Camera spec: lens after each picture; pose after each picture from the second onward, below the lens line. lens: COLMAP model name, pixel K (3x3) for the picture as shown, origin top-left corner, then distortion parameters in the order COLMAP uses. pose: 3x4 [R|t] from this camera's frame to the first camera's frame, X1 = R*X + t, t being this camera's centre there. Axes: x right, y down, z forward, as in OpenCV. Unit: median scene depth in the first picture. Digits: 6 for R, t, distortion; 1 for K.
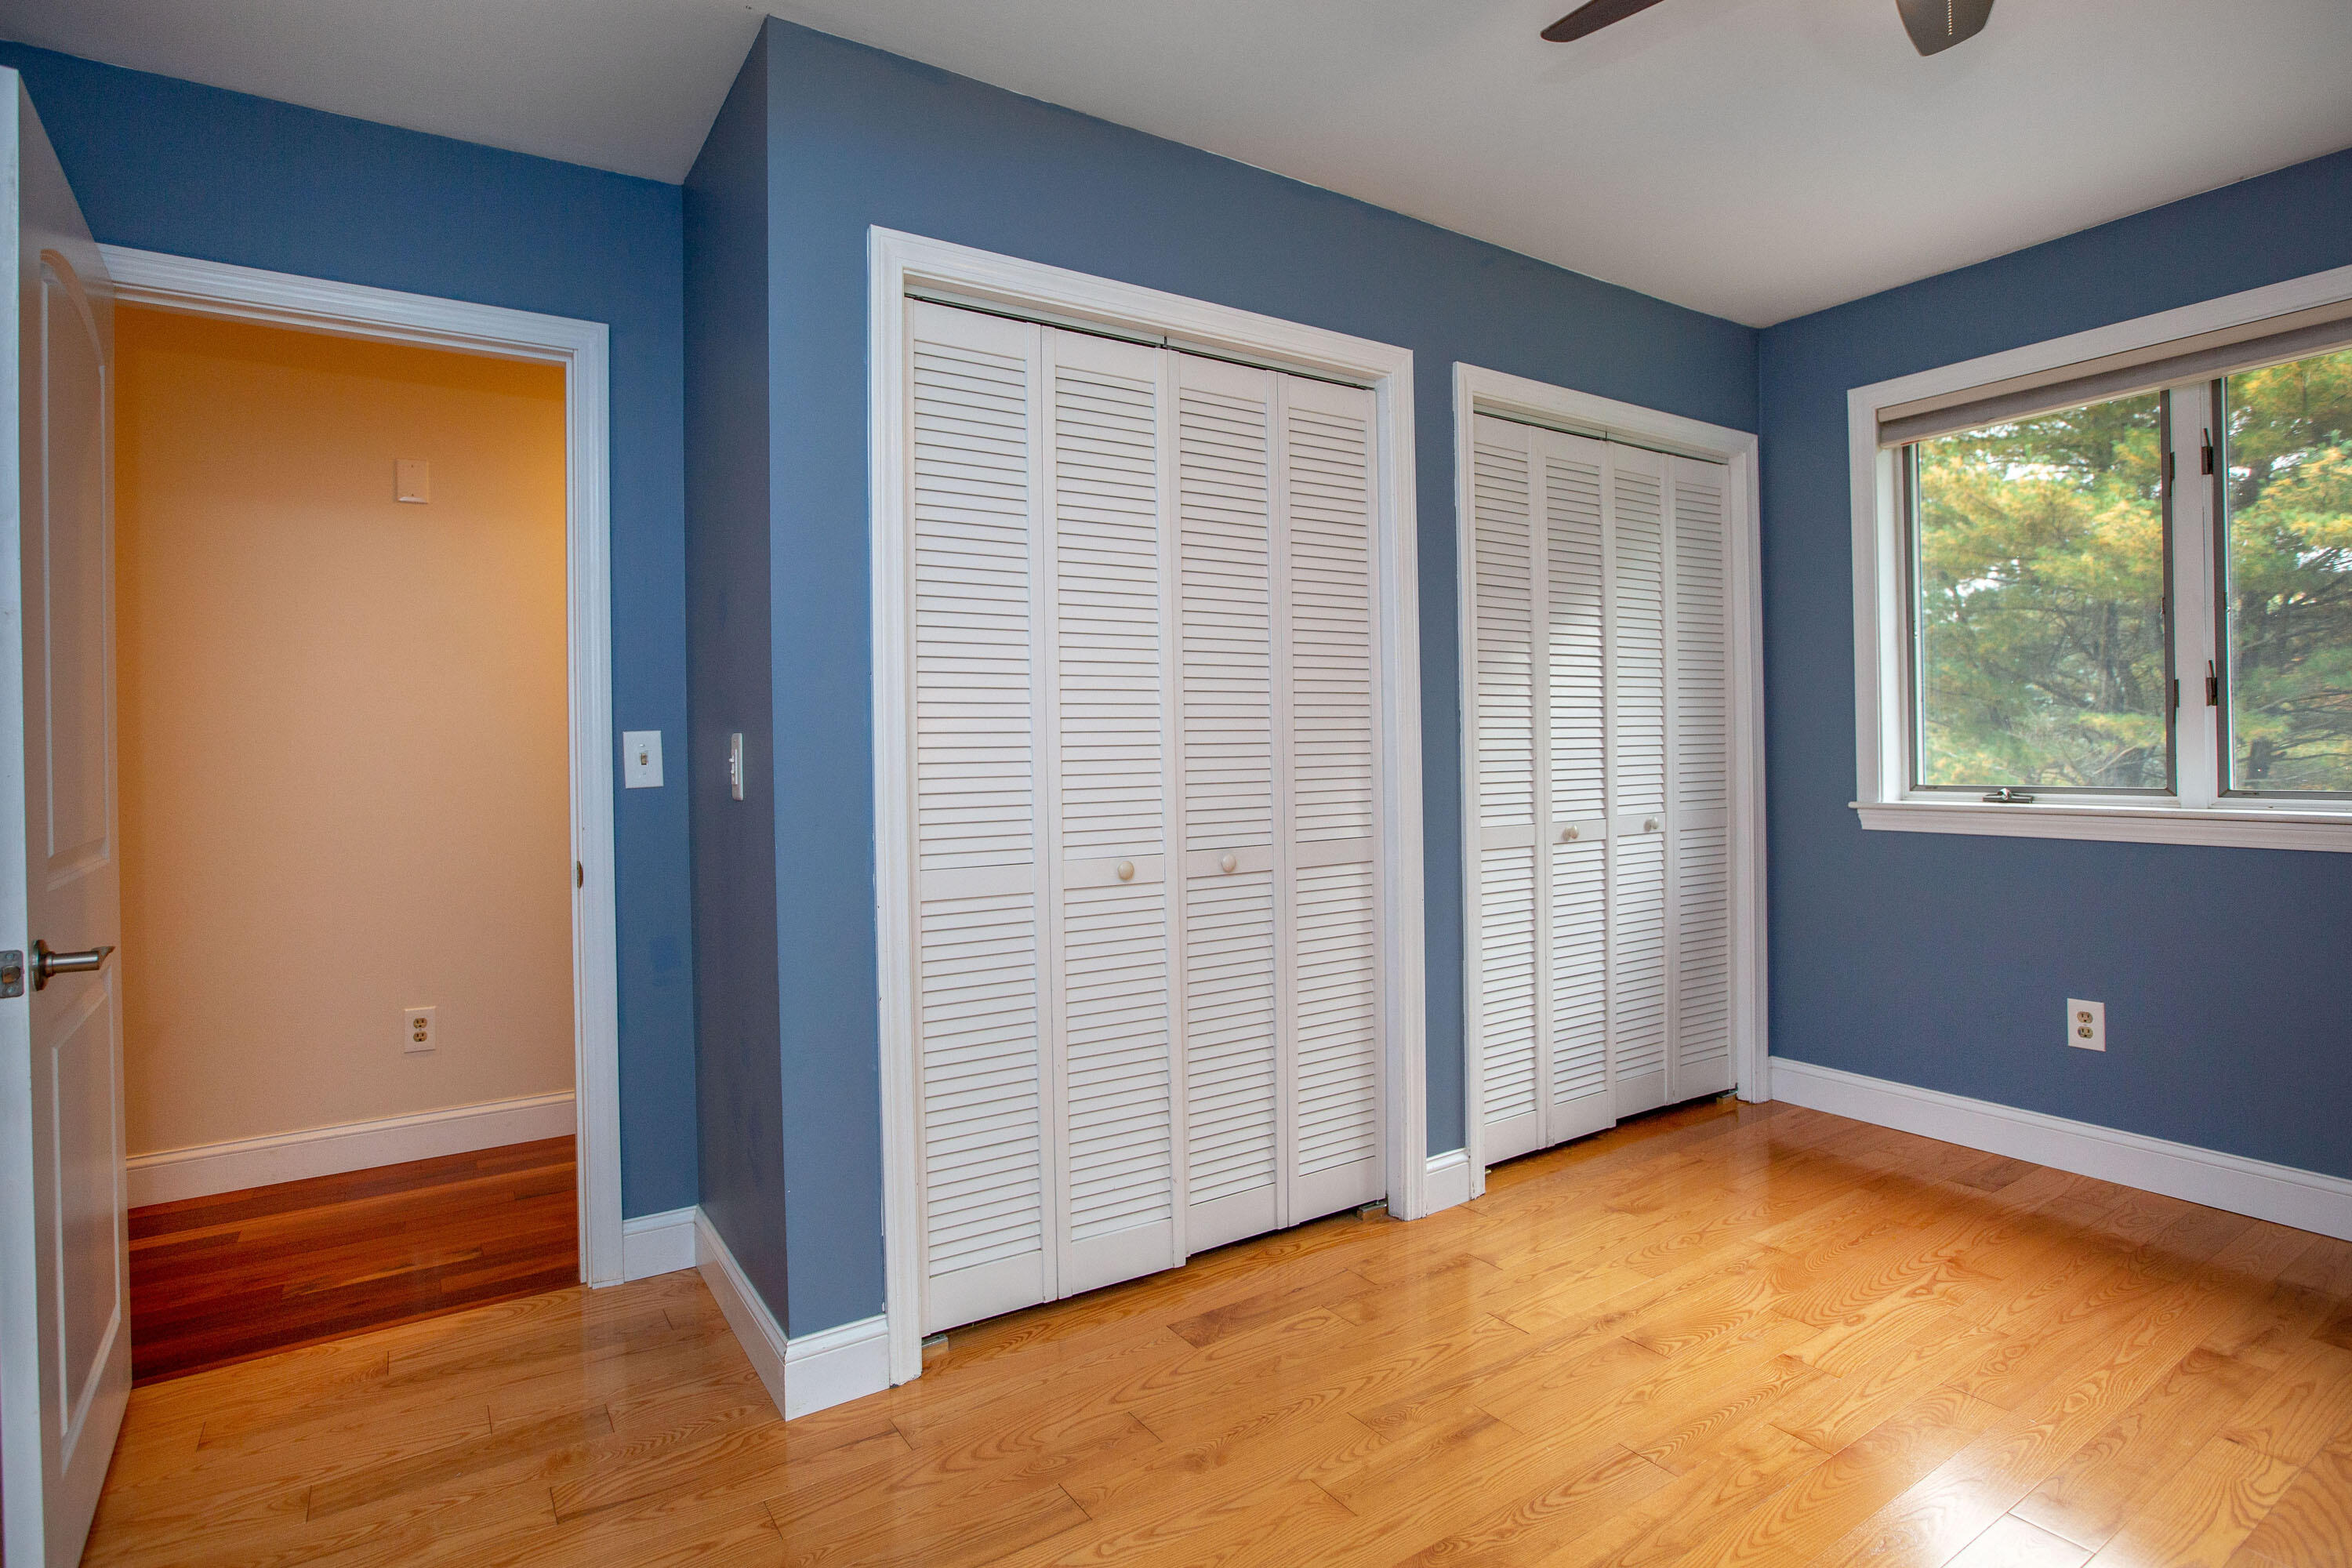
lens RADIAL K [[1176.9, 0, 1184.5], [0, 1176.9, 751.8], [0, 0, 1]] dist [-0.021410, 0.000935]
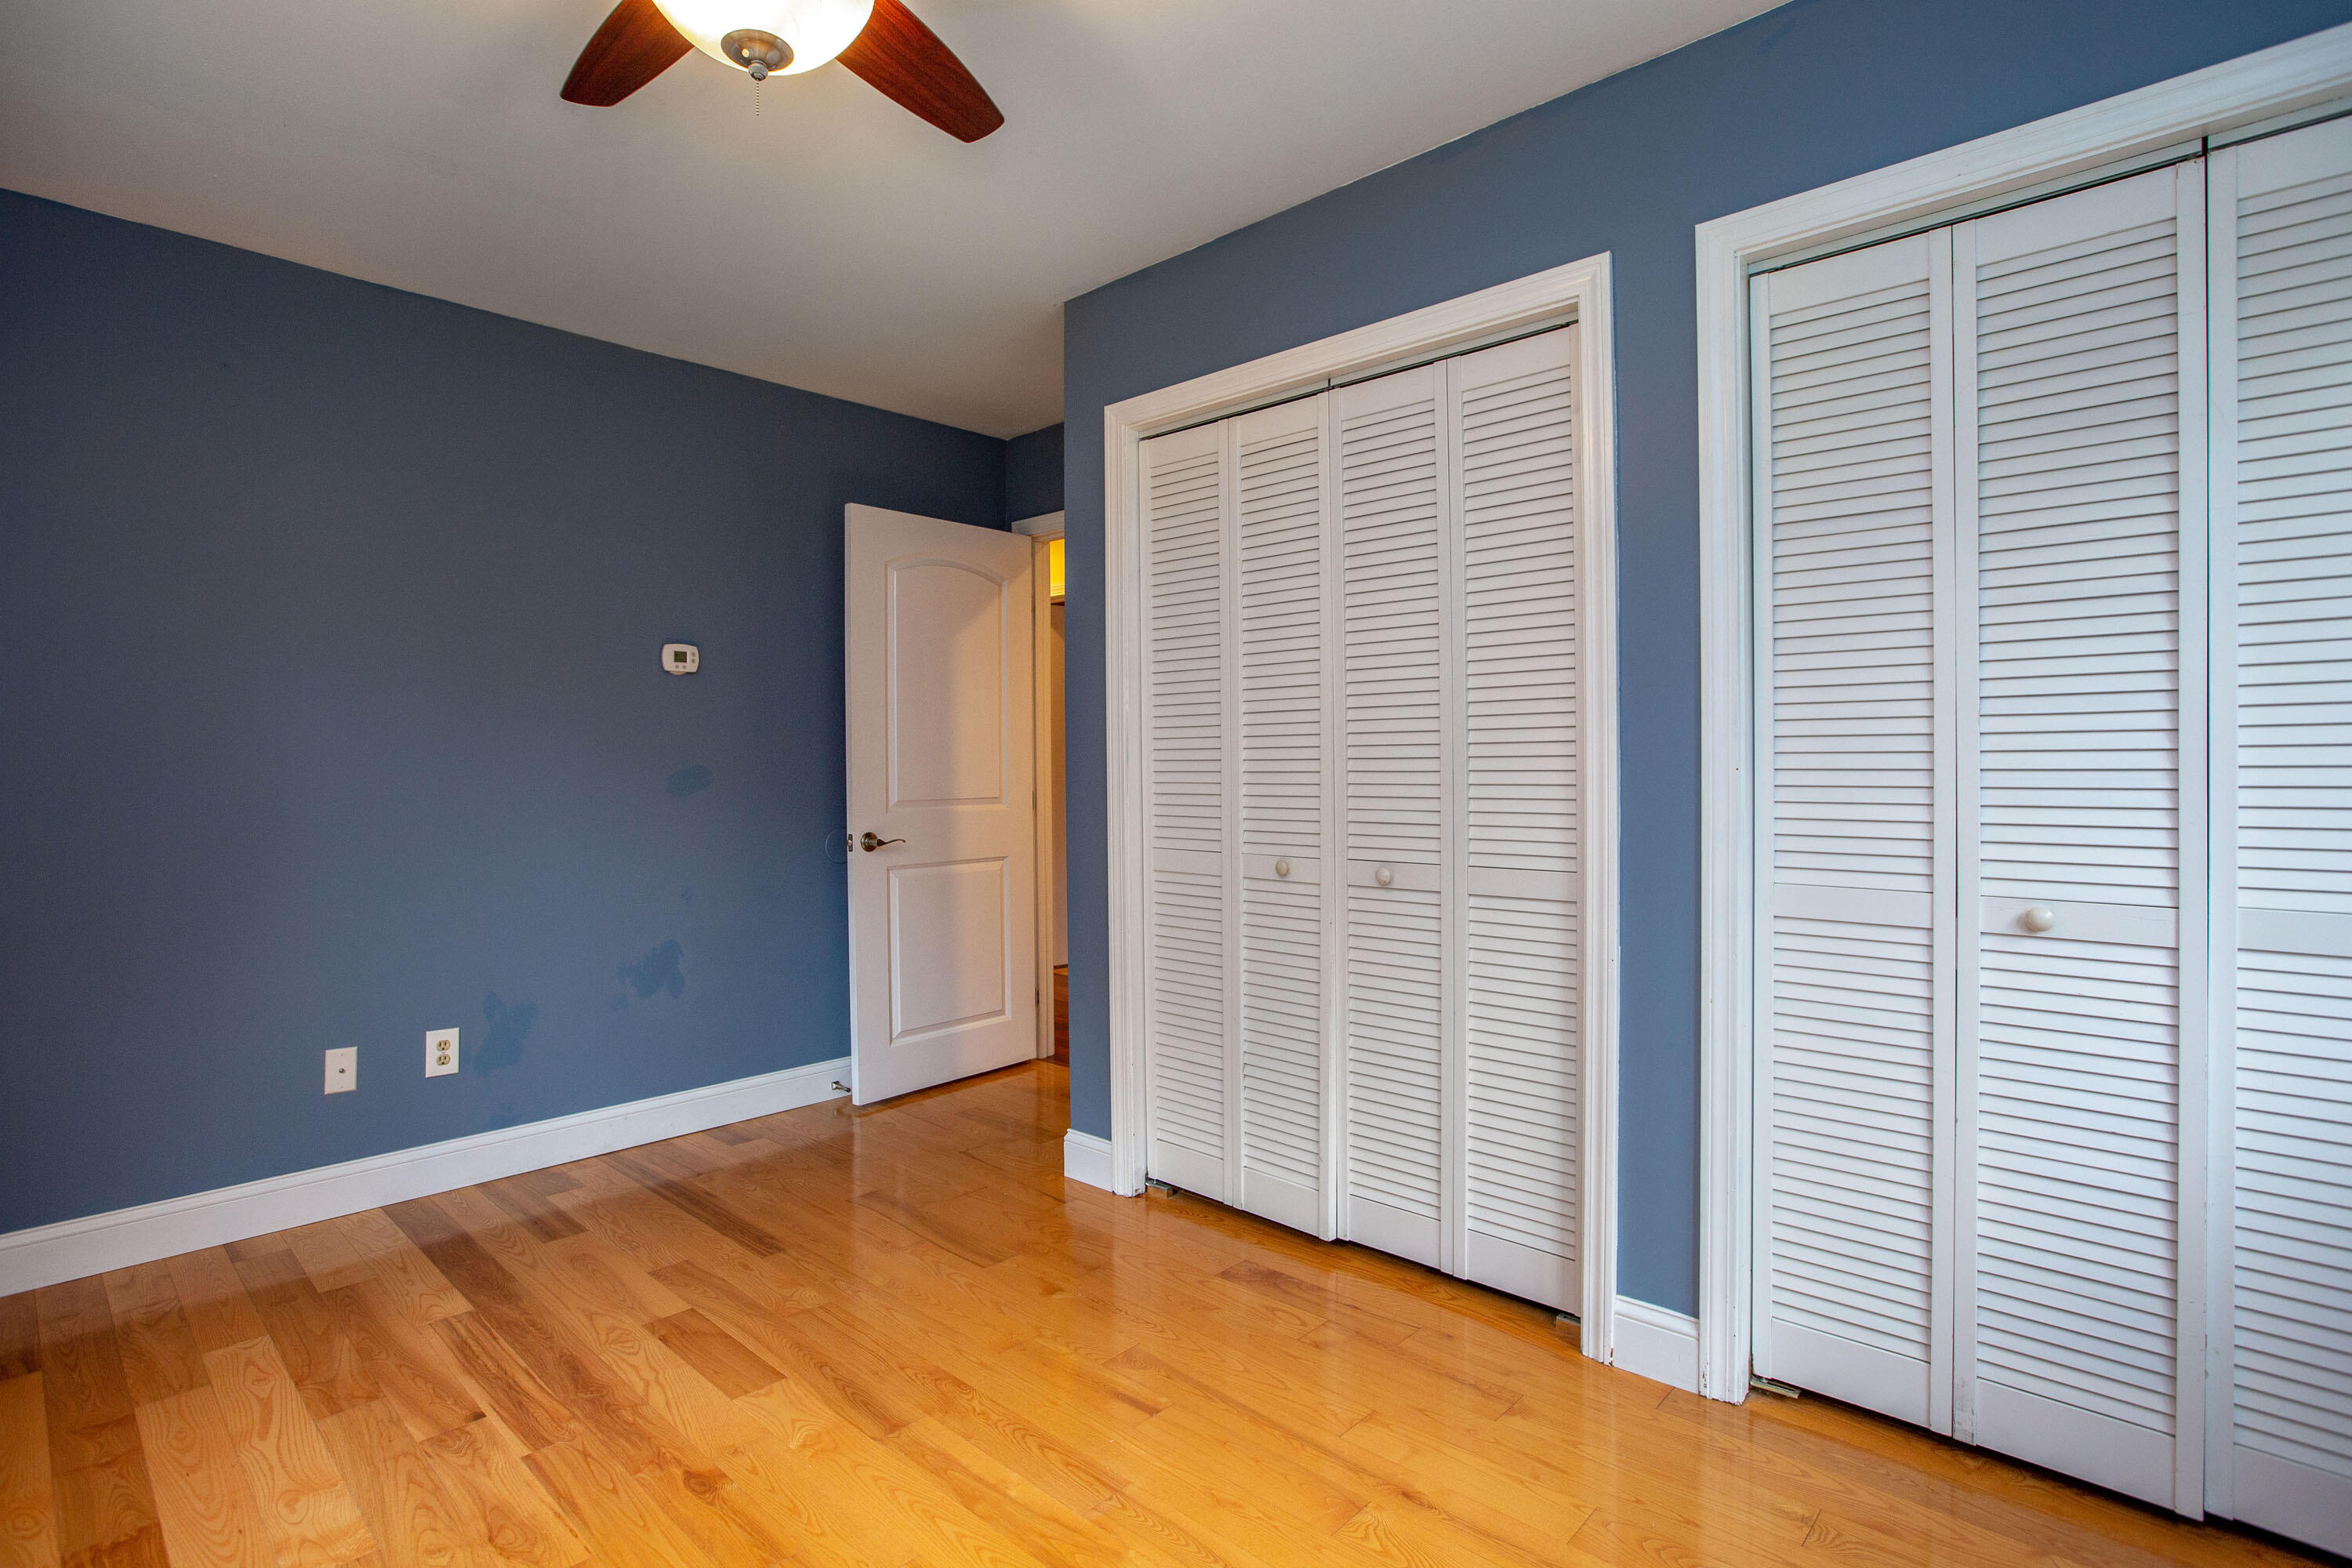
lens RADIAL K [[1142.7, 0, 1176.0], [0, 1142.7, 784.0], [0, 0, 1]] dist [-0.019491, 0.000222]
pose [[0.245342, 0.025477, -0.969102, 0.903793], [-0.006422, 0.999675, 0.024656, -0.007392], [0.969415, 0.000174, 0.245426, 0.566542]]
